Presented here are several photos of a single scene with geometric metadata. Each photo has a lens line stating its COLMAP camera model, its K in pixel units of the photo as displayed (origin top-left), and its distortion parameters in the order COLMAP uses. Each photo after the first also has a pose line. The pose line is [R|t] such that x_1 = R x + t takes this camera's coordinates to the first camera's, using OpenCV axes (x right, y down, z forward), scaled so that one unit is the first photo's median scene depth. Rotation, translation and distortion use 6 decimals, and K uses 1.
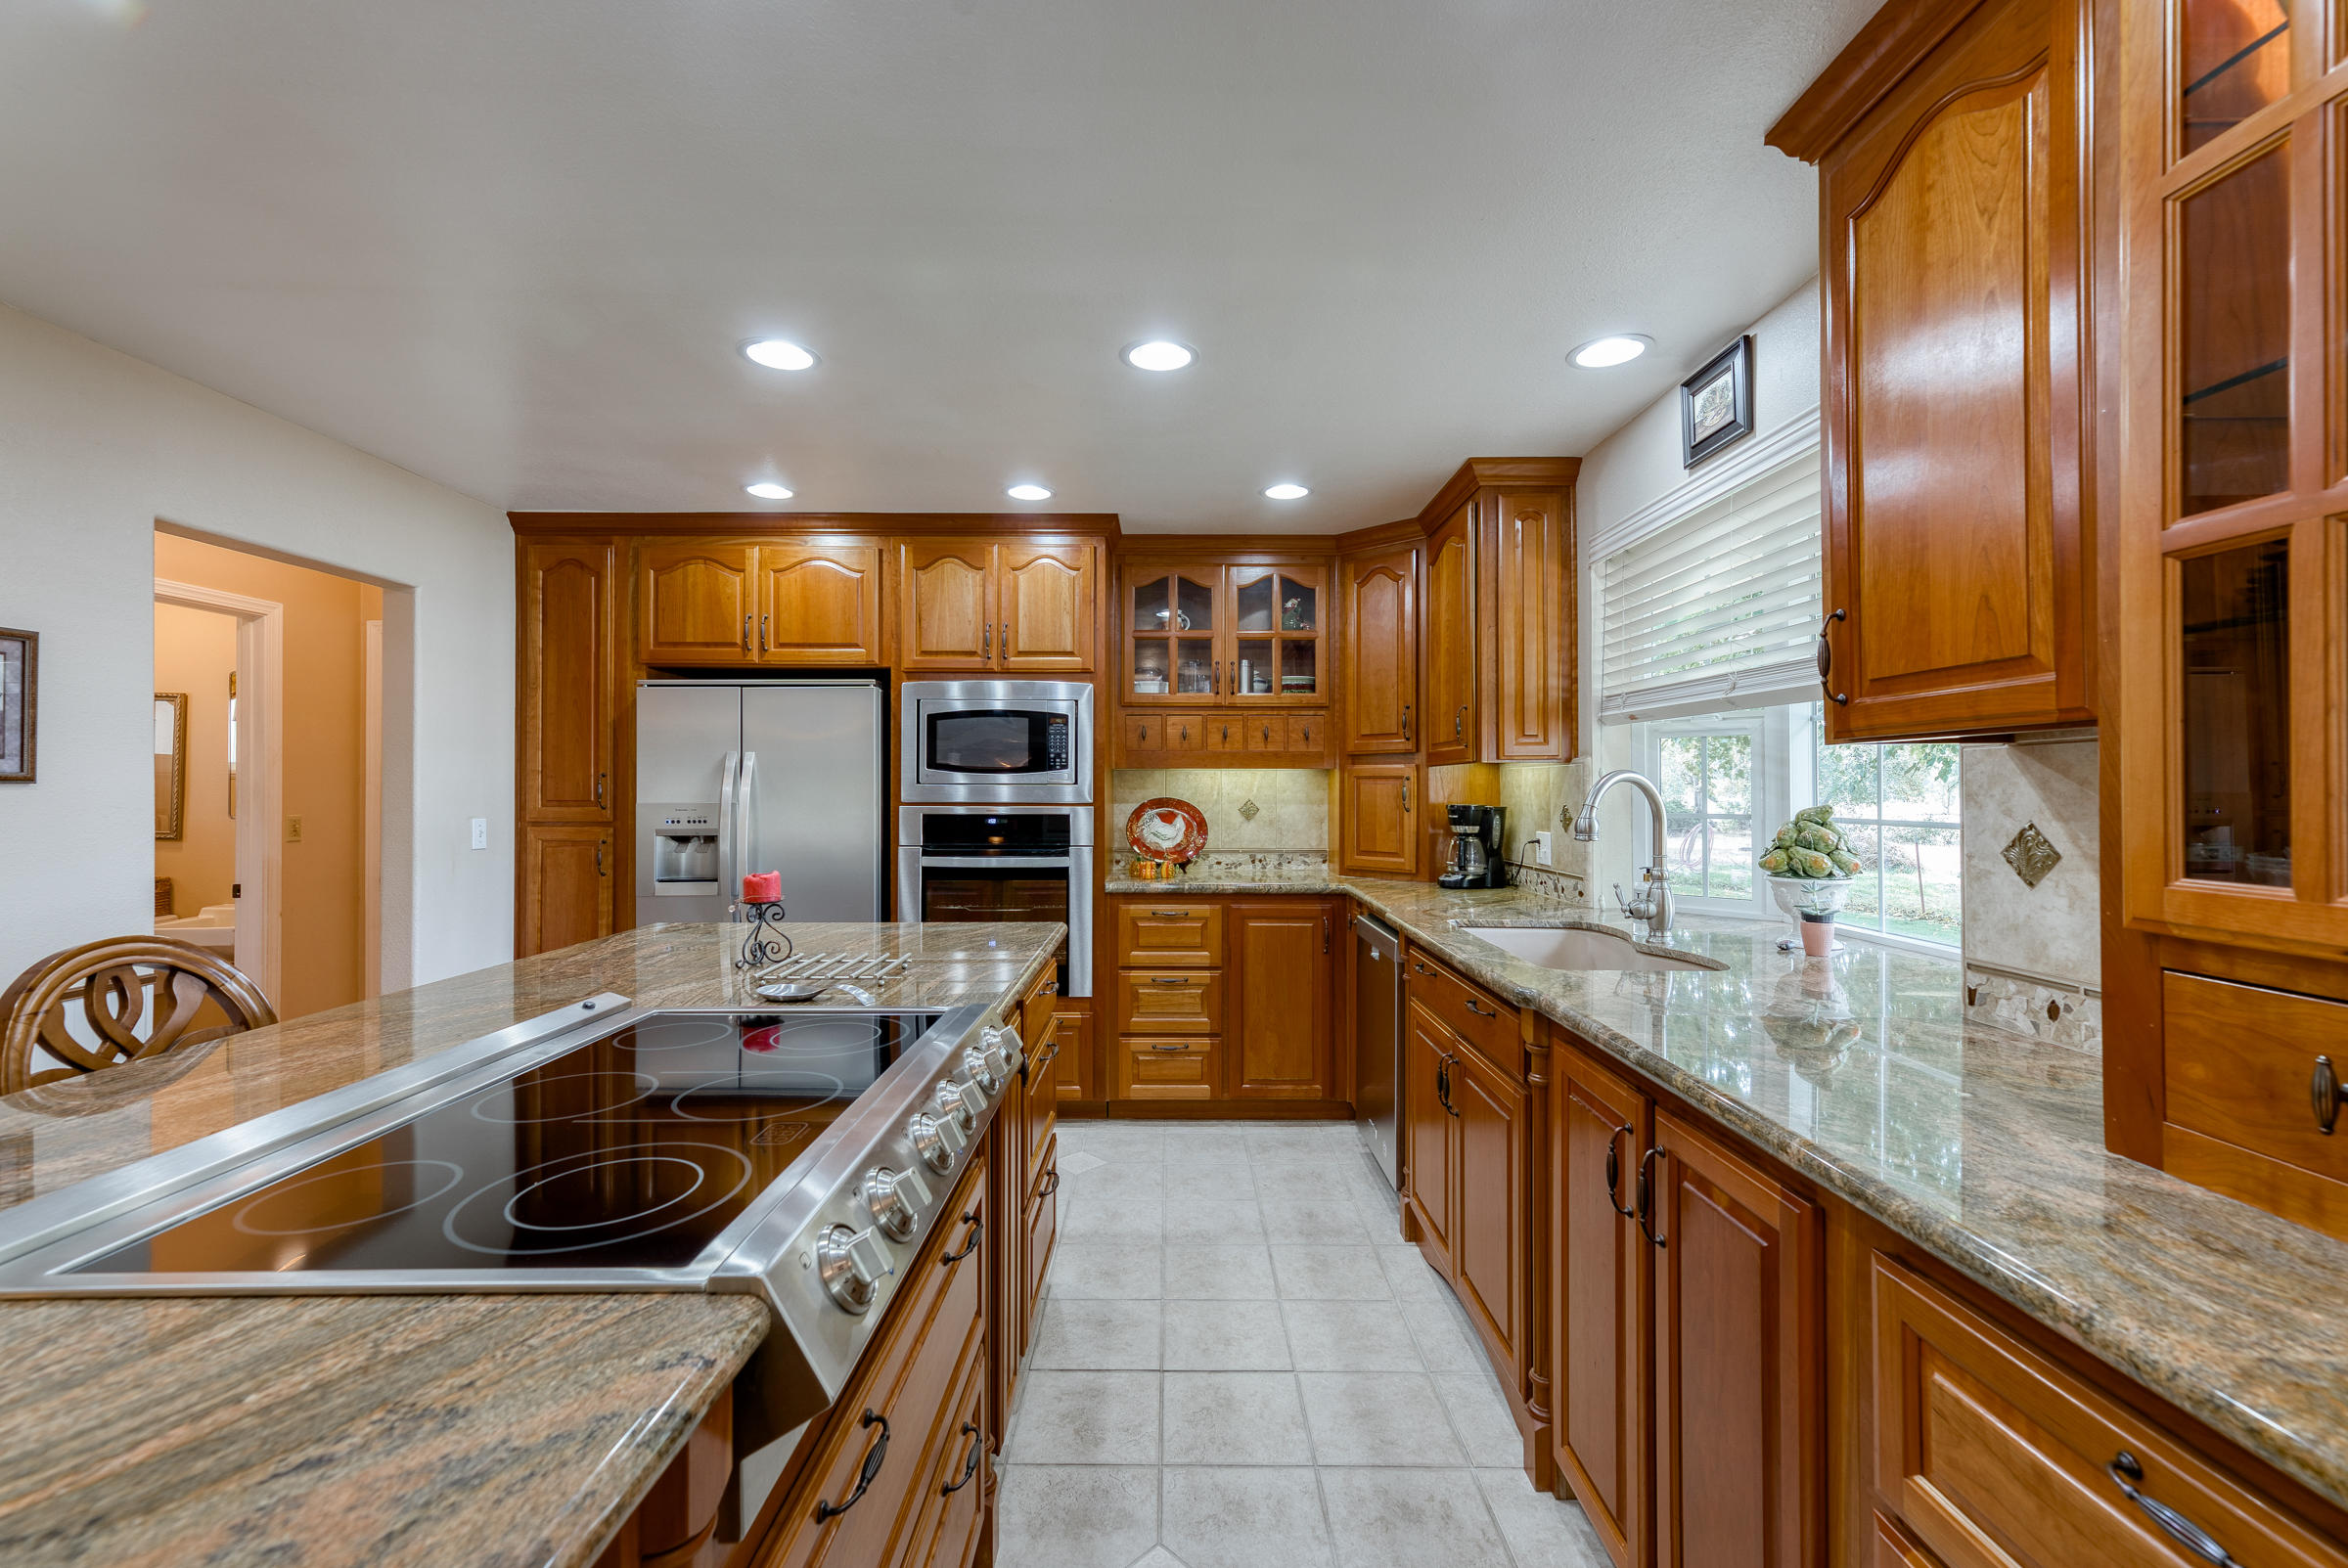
lens RADIAL K [[968.2, 0, 1164.7], [0, 968.2, 781.9], [0, 0, 1]] dist [0.010990, -0.000138]
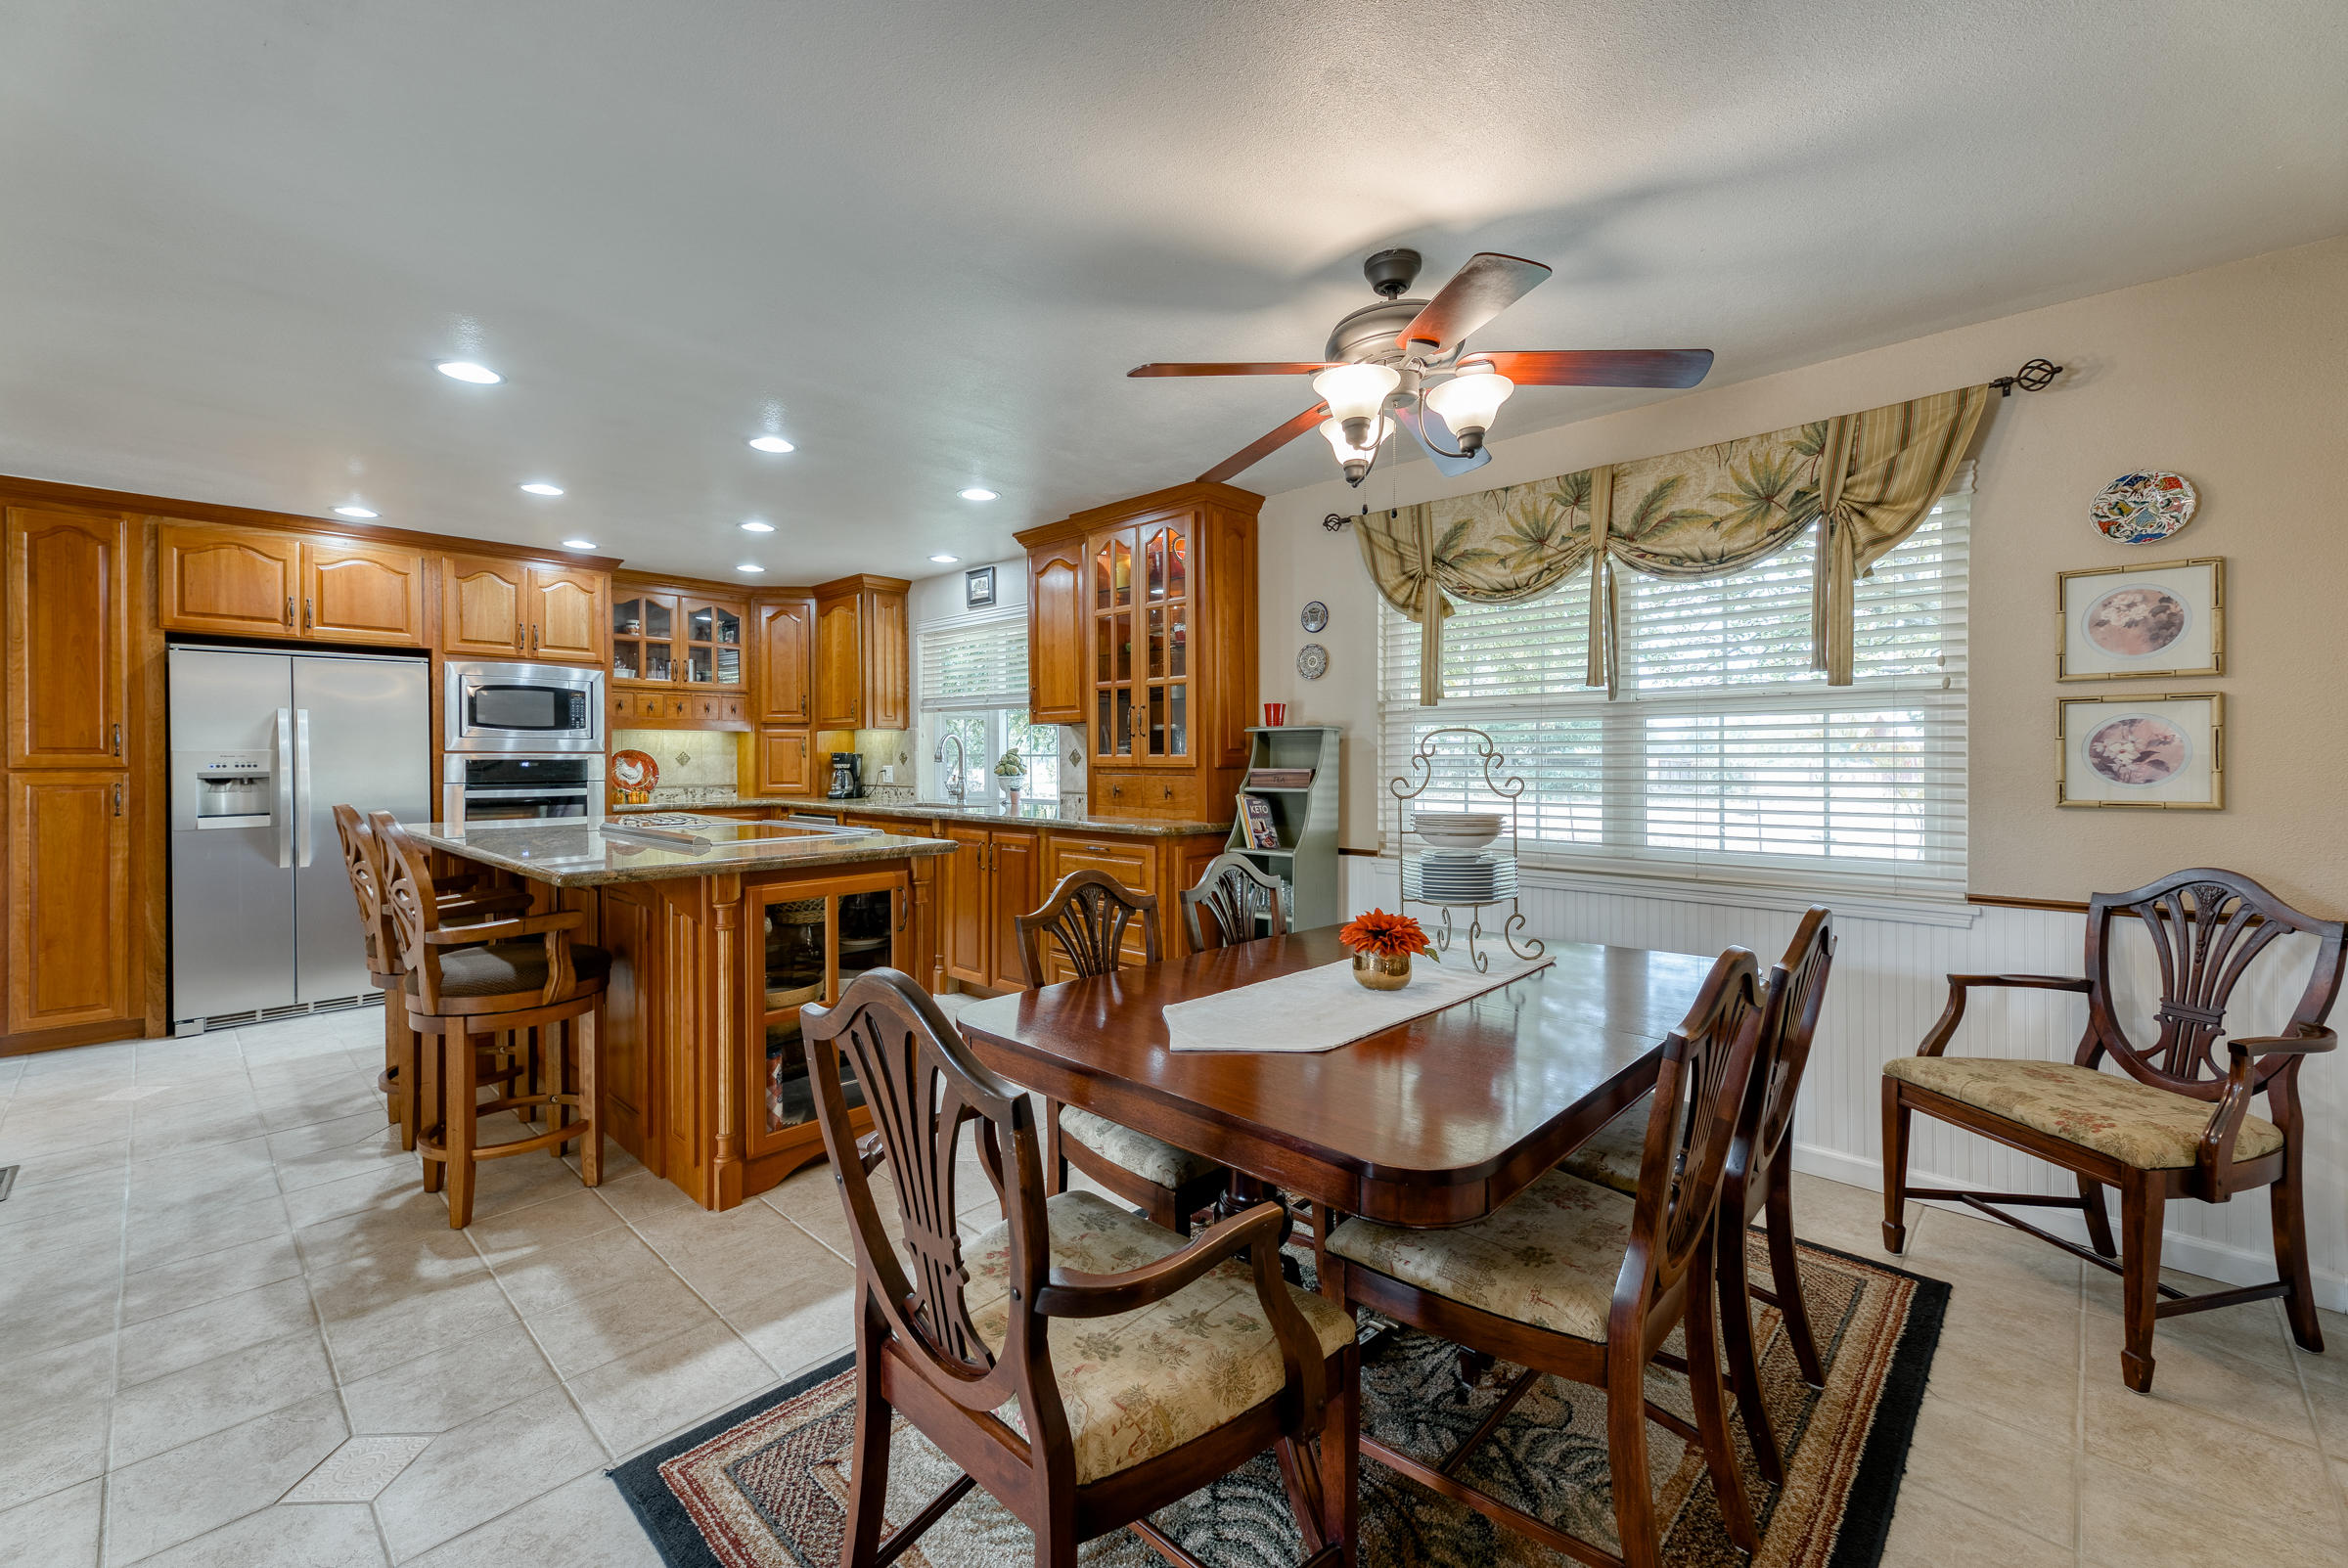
lens RADIAL K [[956.2, 0, 1169.0], [0, 956.2, 766.0], [0, 0, 1]] dist [-0.000397, 0.000049]
pose [[0.680256, -0.008613, 0.732924, -0.560707], [-0.002305, 0.999901, 0.013889, 0.021600], [-0.732971, -0.011138, 0.680169, -0.634560]]
